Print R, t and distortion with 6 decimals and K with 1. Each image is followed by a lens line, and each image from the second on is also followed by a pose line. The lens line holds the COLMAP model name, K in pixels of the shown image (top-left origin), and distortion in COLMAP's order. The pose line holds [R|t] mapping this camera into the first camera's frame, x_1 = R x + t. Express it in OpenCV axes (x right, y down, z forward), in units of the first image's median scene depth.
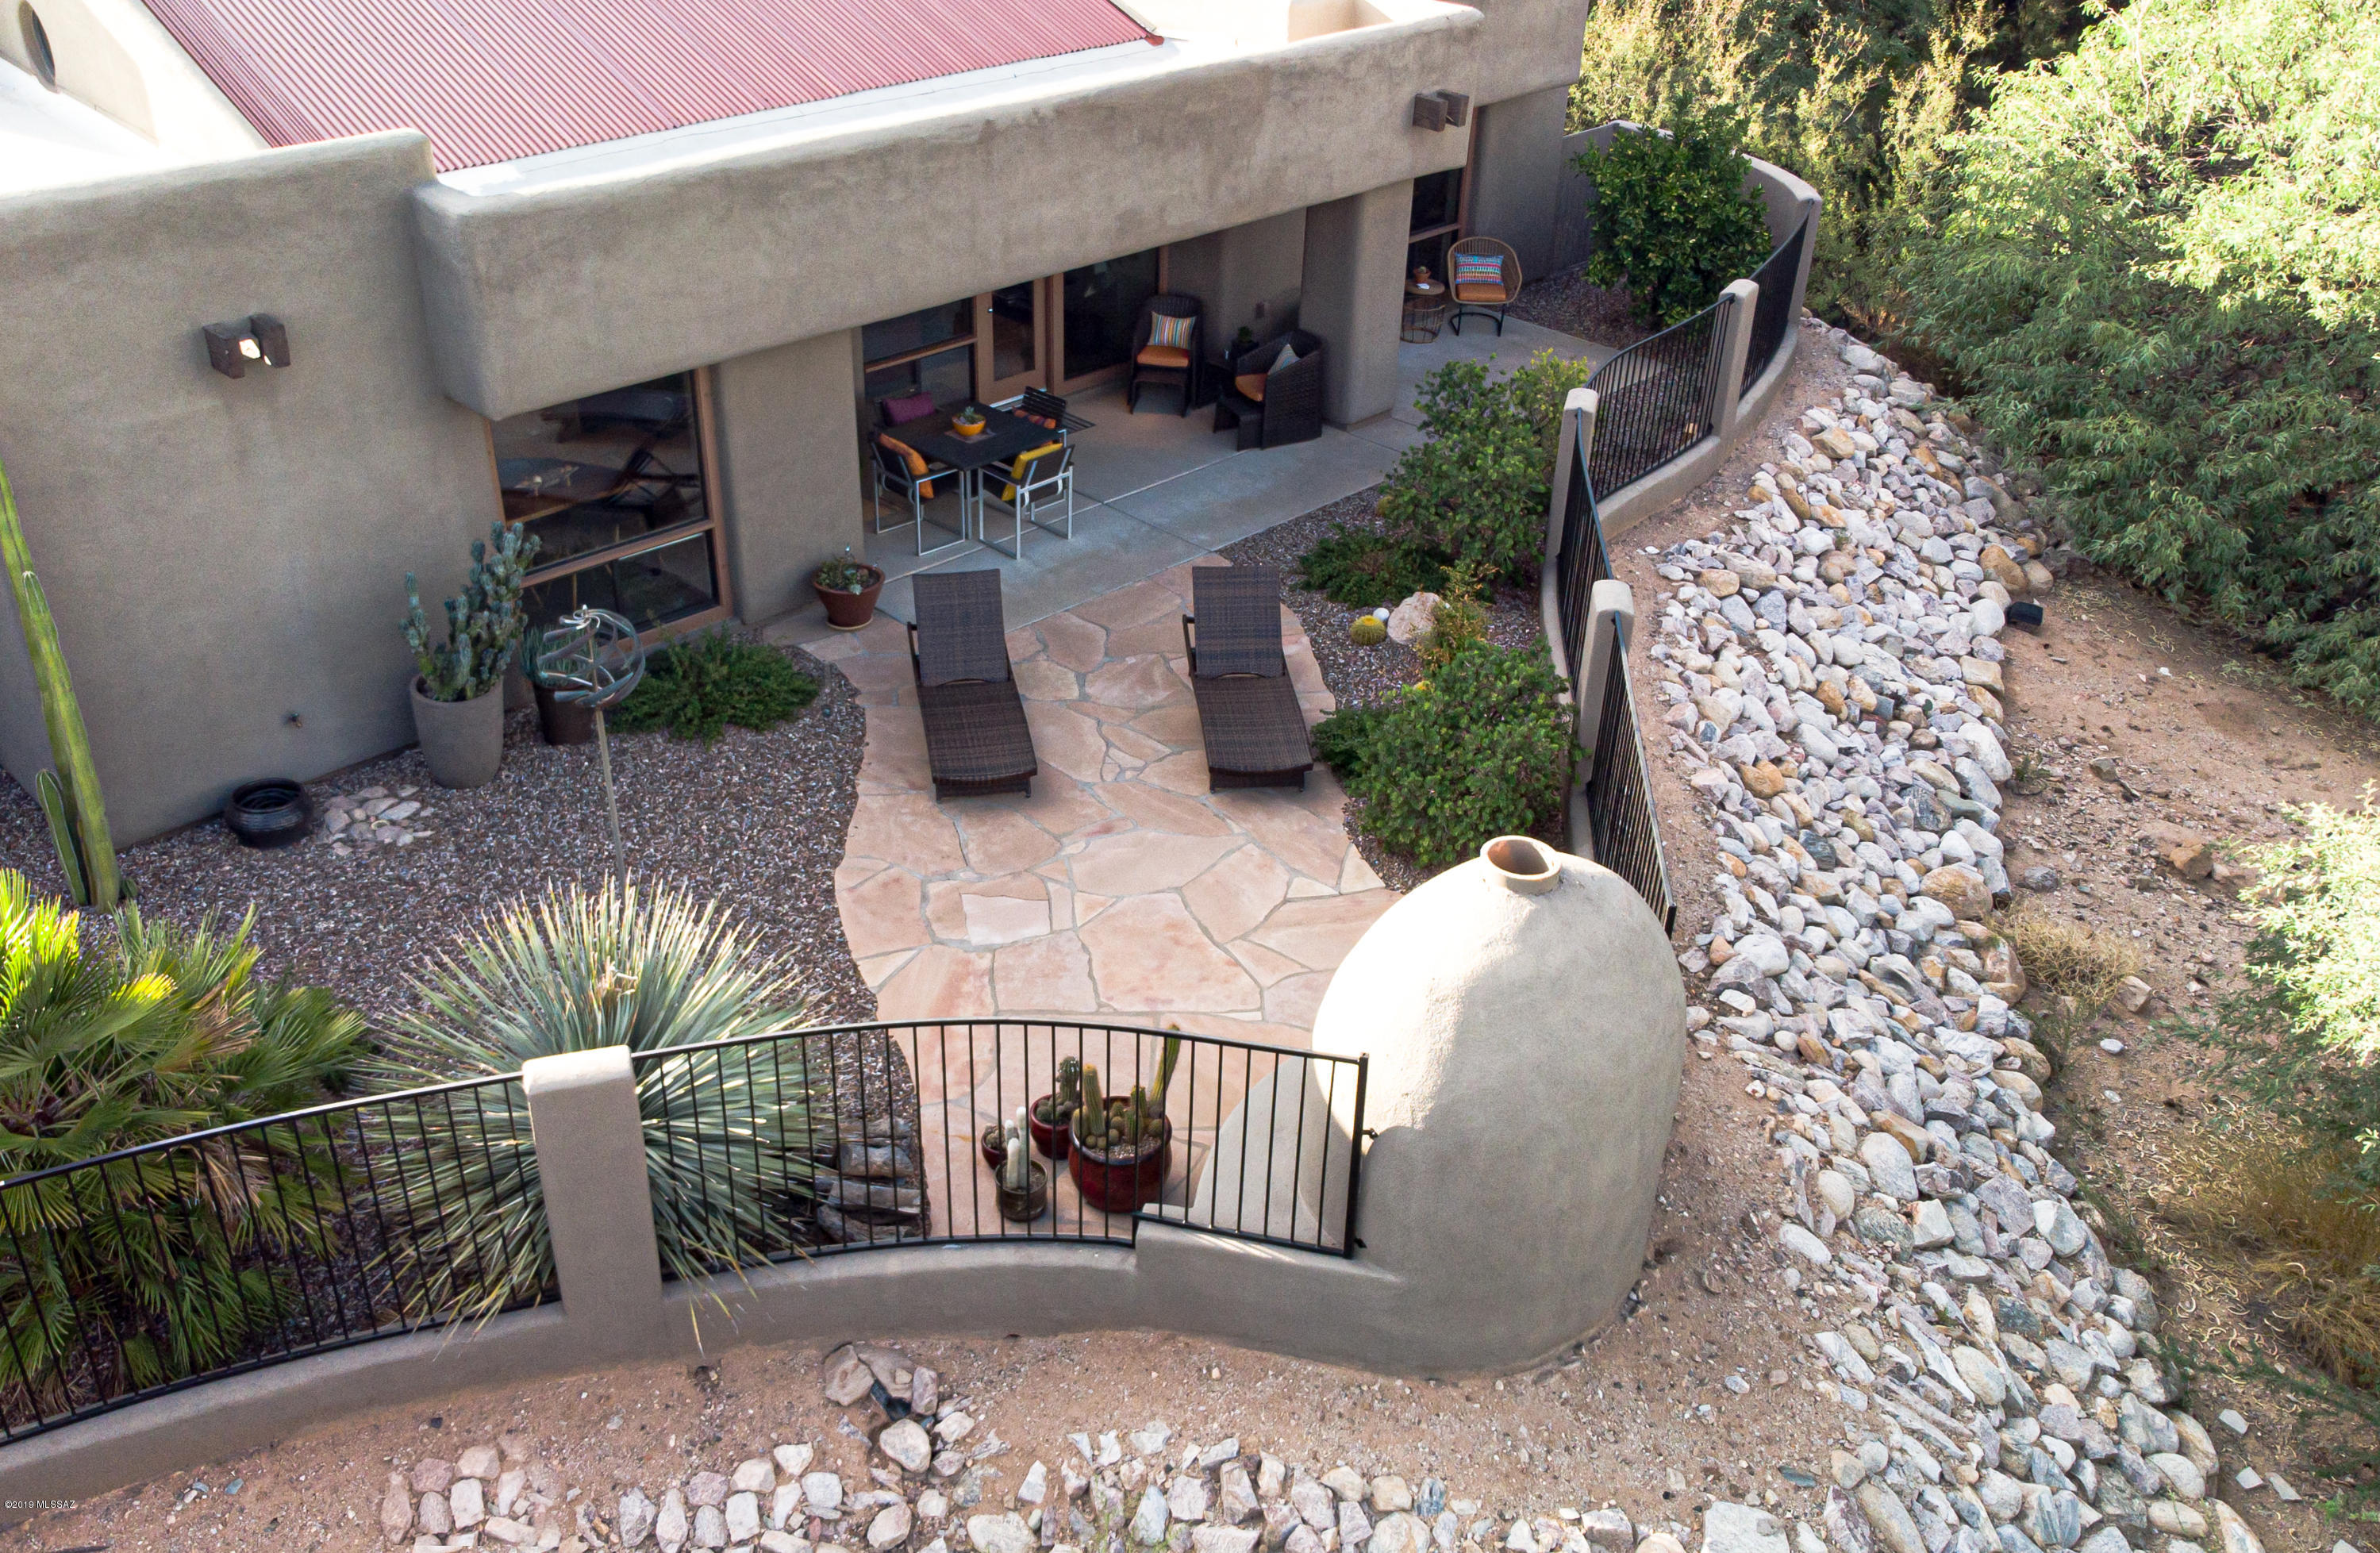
lens RADIAL K [[1800.6, 0, 1190.0], [0, 1800.6, 776.5], [0, 0, 1]] dist [0.003504, 0.003207]
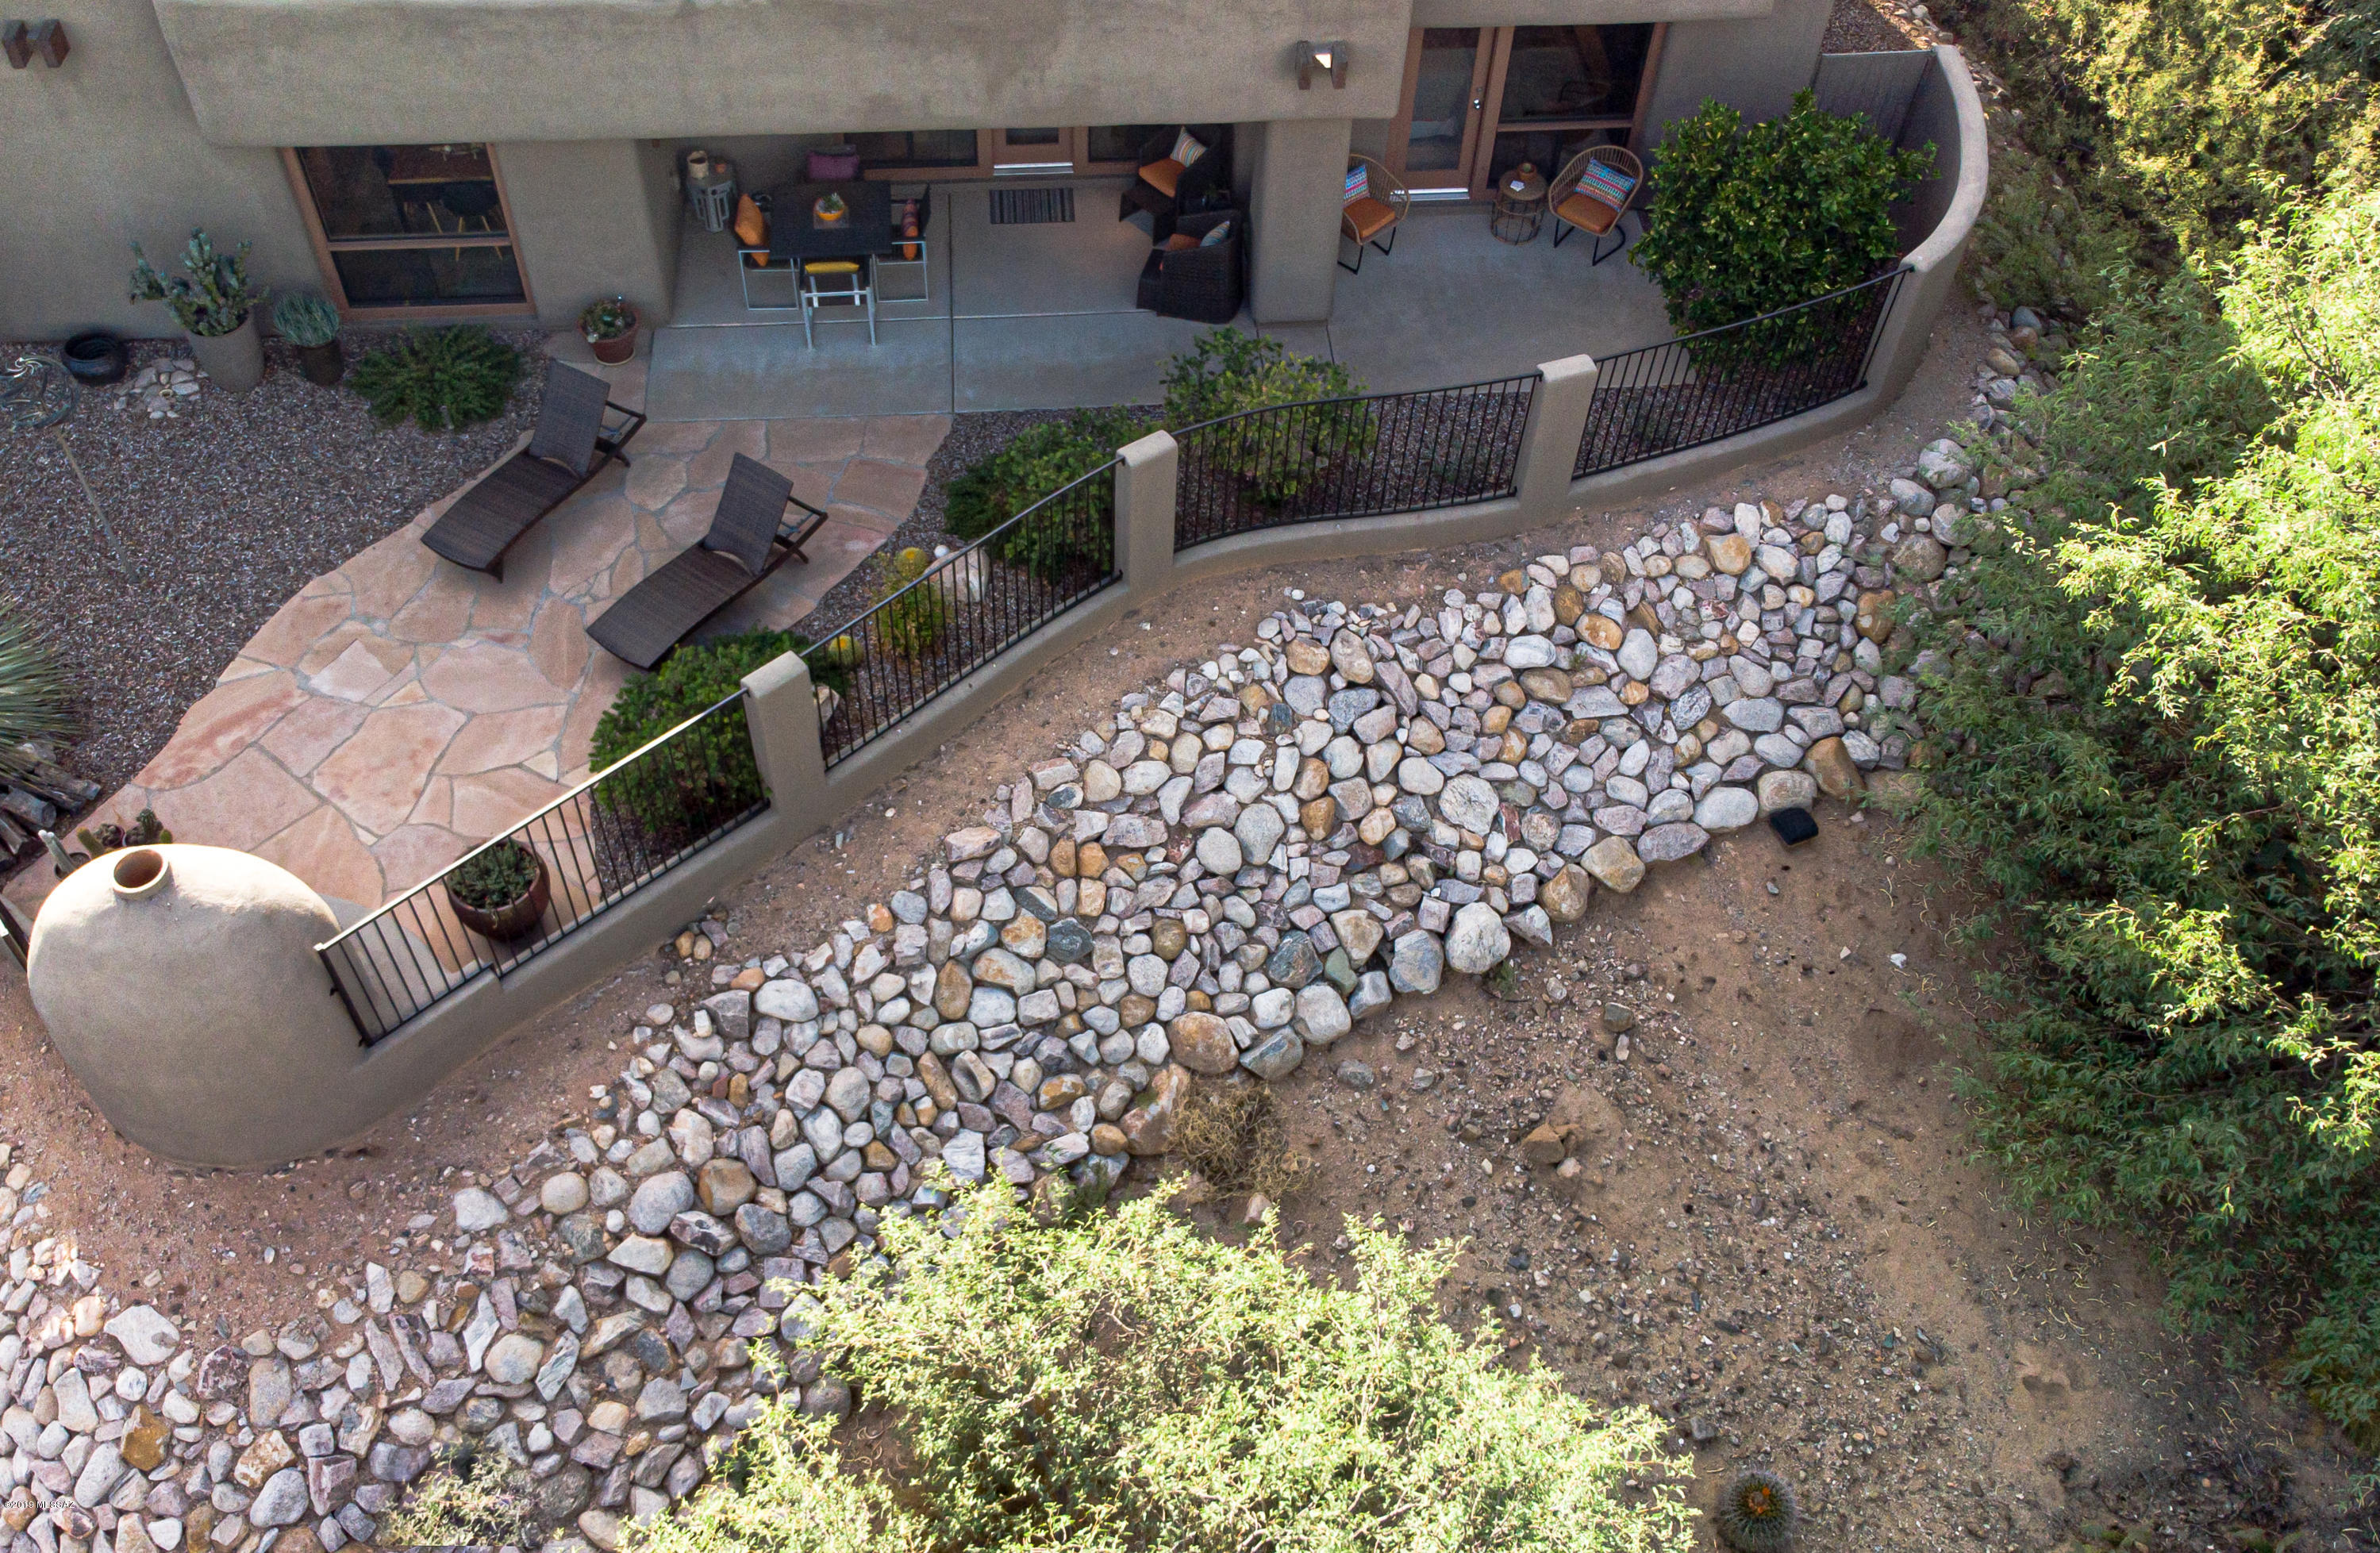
lens RADIAL K [[1800.6, 0, 1190.0], [0, 1800.6, 776.5], [0, 0, 1]] dist [0.003504, 0.003207]
pose [[0.800178, 0.487557, -0.349291, 0.709903], [-0.358330, 0.855643, 0.373462, -0.456683], [0.480952, -0.173675, 0.859373, 0.120805]]
